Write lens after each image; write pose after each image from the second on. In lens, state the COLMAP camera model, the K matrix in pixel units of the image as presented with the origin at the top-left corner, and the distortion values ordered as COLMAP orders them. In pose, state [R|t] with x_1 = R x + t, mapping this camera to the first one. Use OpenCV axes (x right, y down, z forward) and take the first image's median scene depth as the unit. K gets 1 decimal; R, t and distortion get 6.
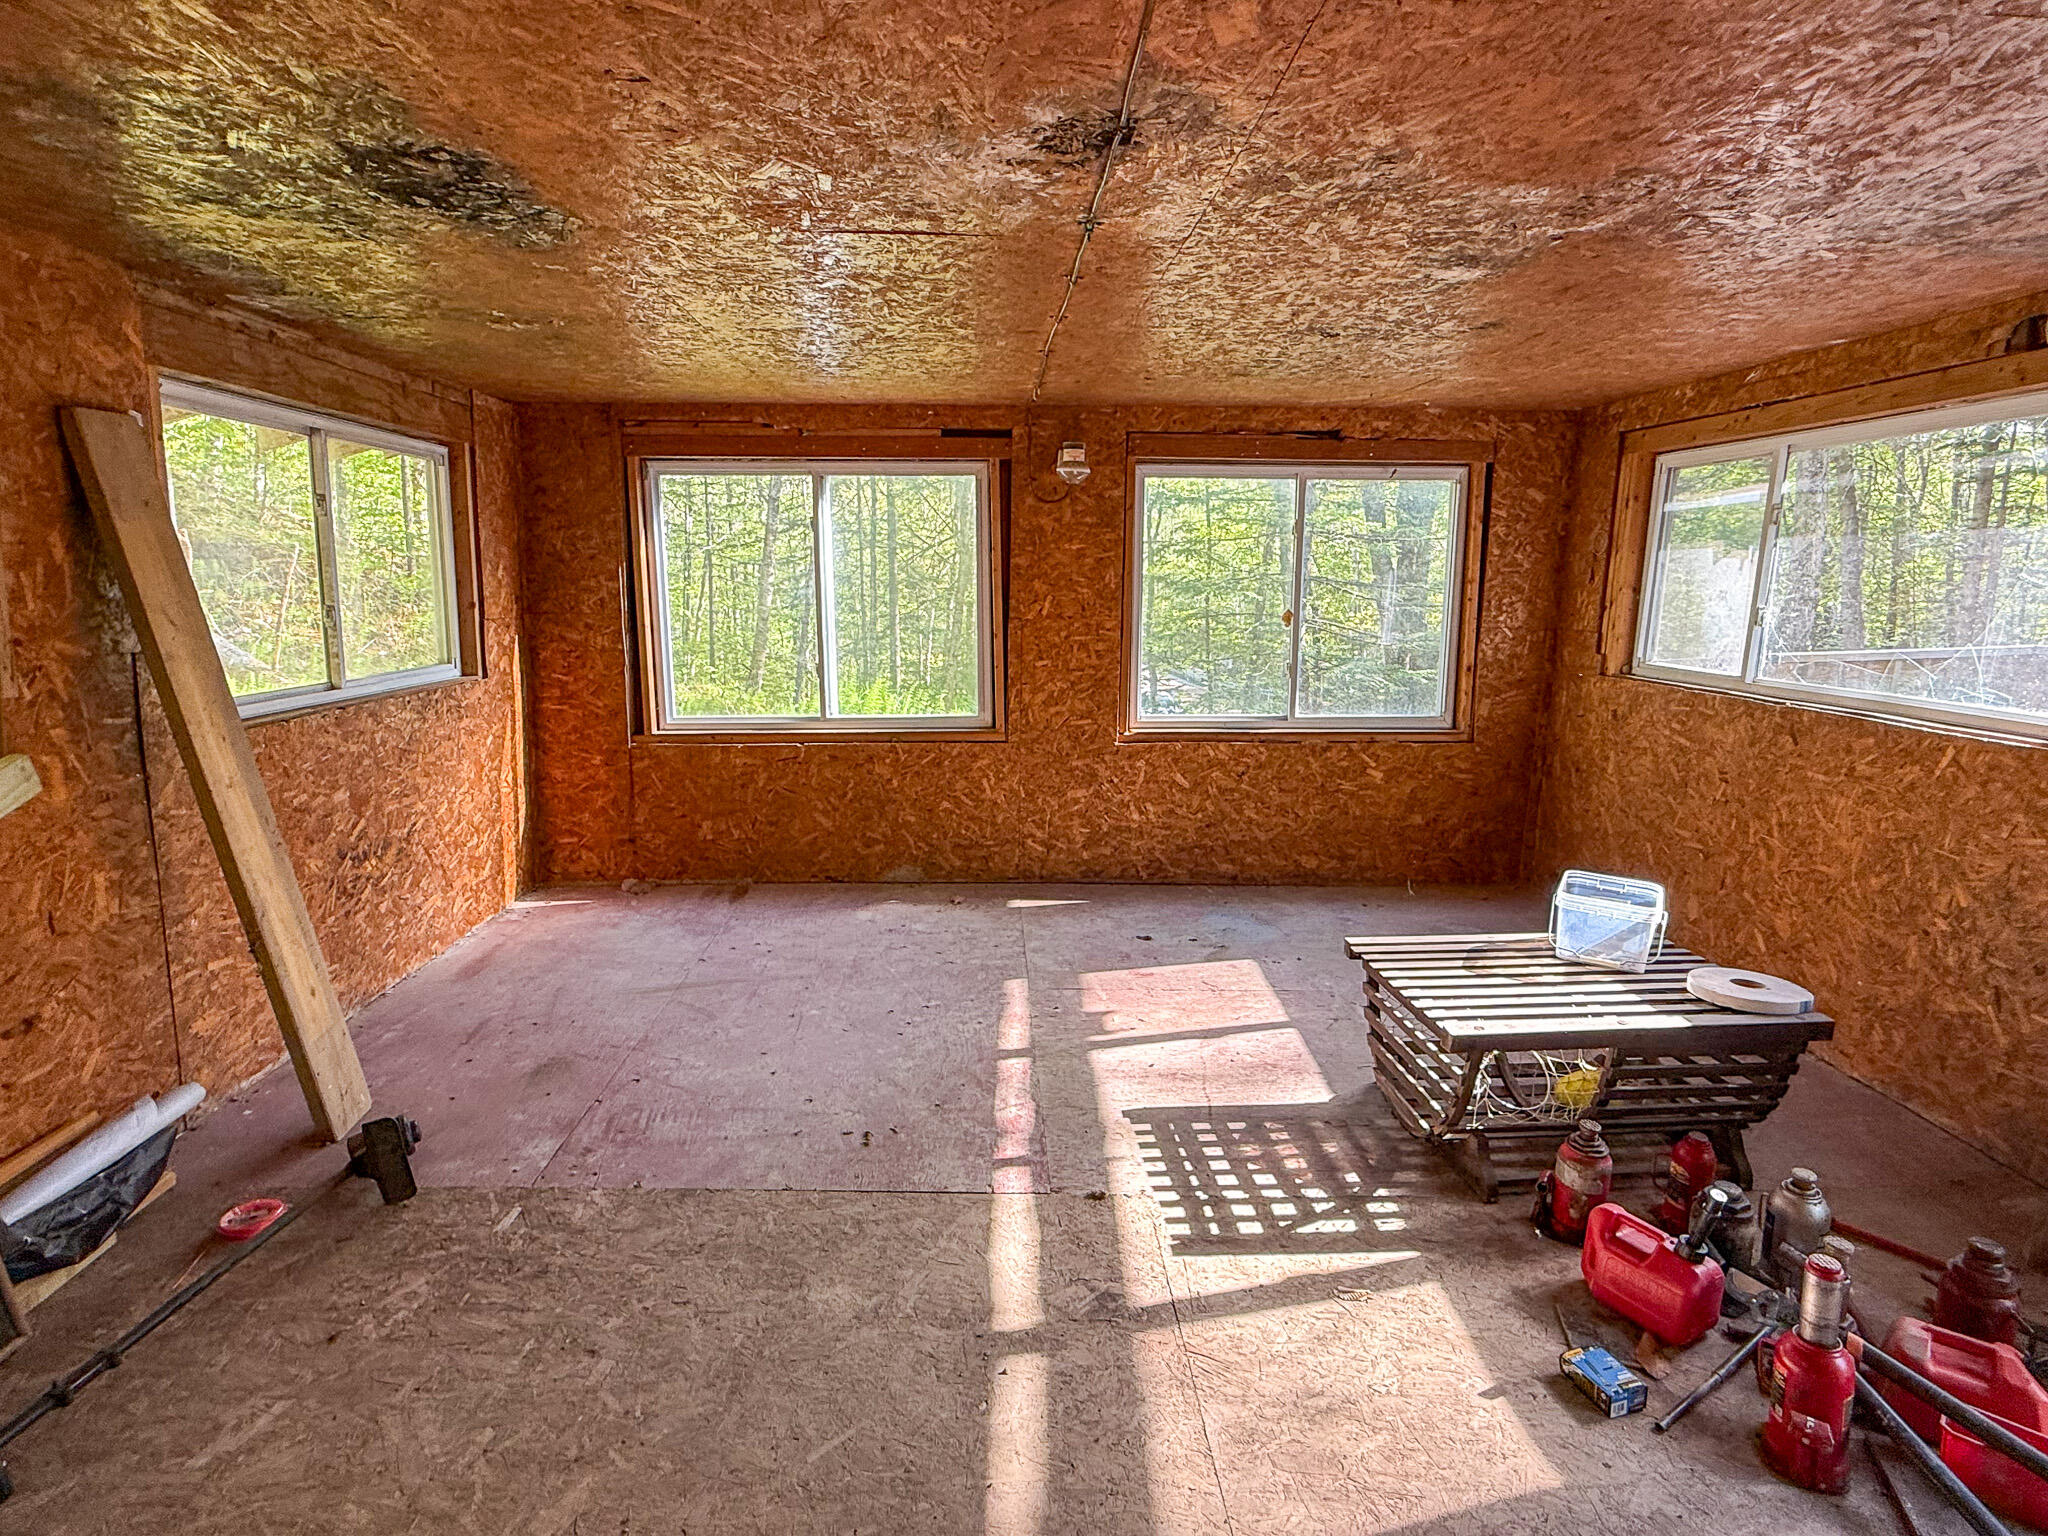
lens RADIAL K [[1075.9, 0, 1024.0], [0, 1075.9, 768.0], [0, 0, 1]] dist [0.000854, 0.000257]
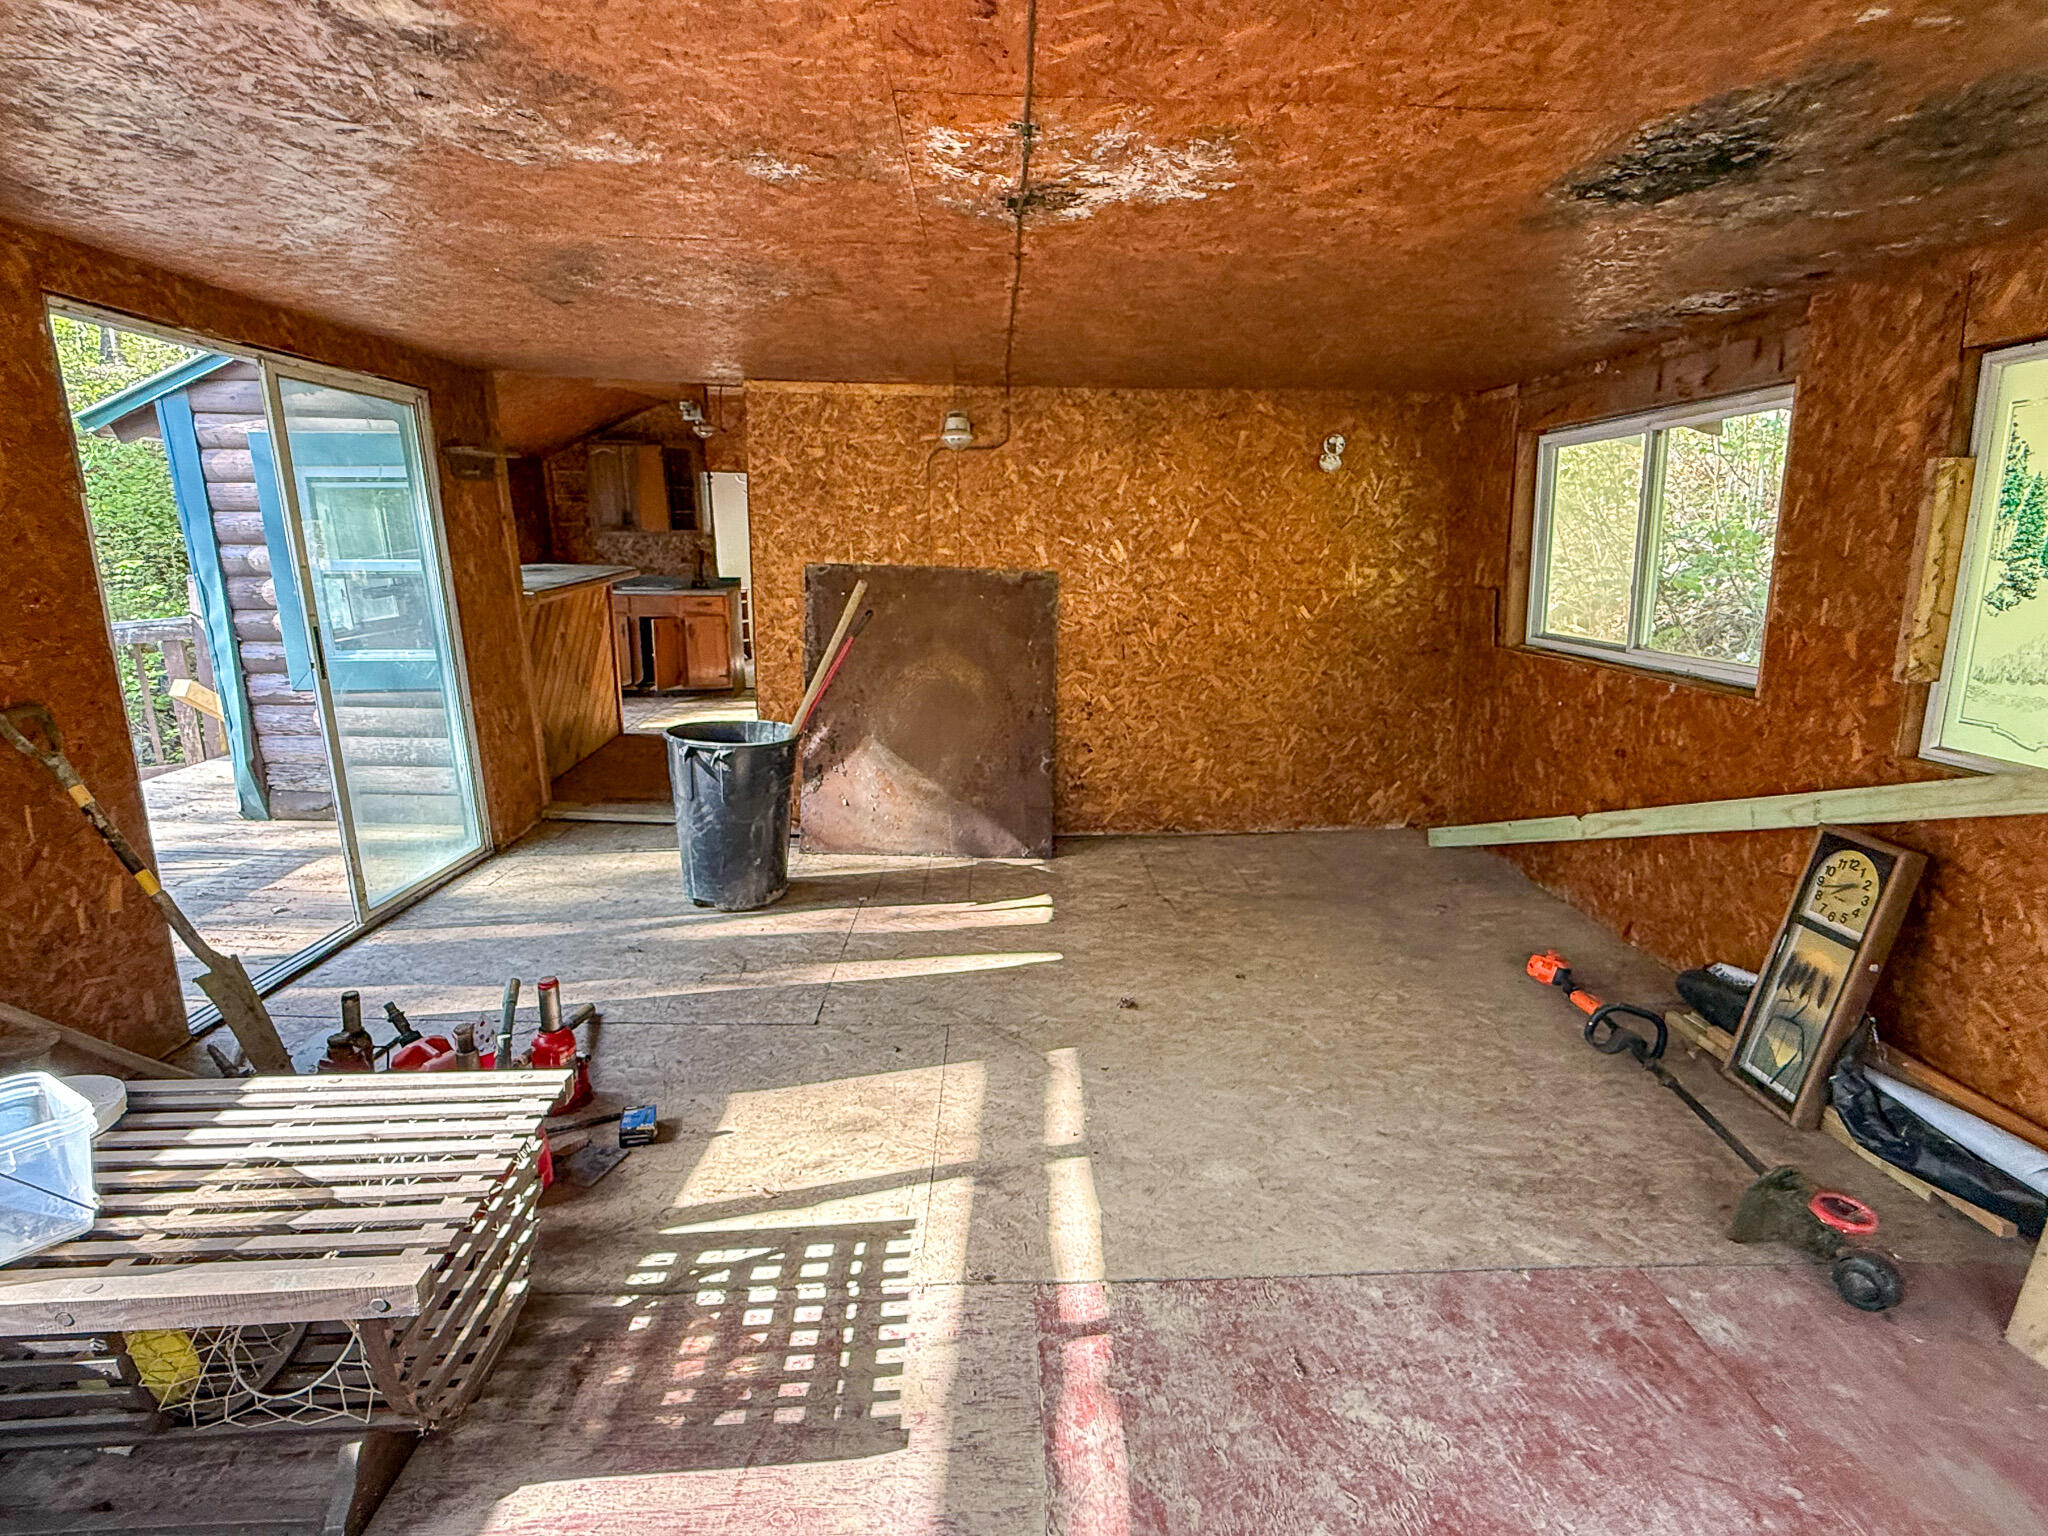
lens RADIAL K [[1075.9, 0, 1024.0], [0, 1075.9, 768.0], [0, 0, 1]] dist [0.000854, 0.000257]
pose [[-0.999652, -0.024418, 0.010013, 0.035492], [-0.019053, 0.930258, 0.366410, -0.291751], [-0.018262, 0.366092, -0.930399, 1.668366]]
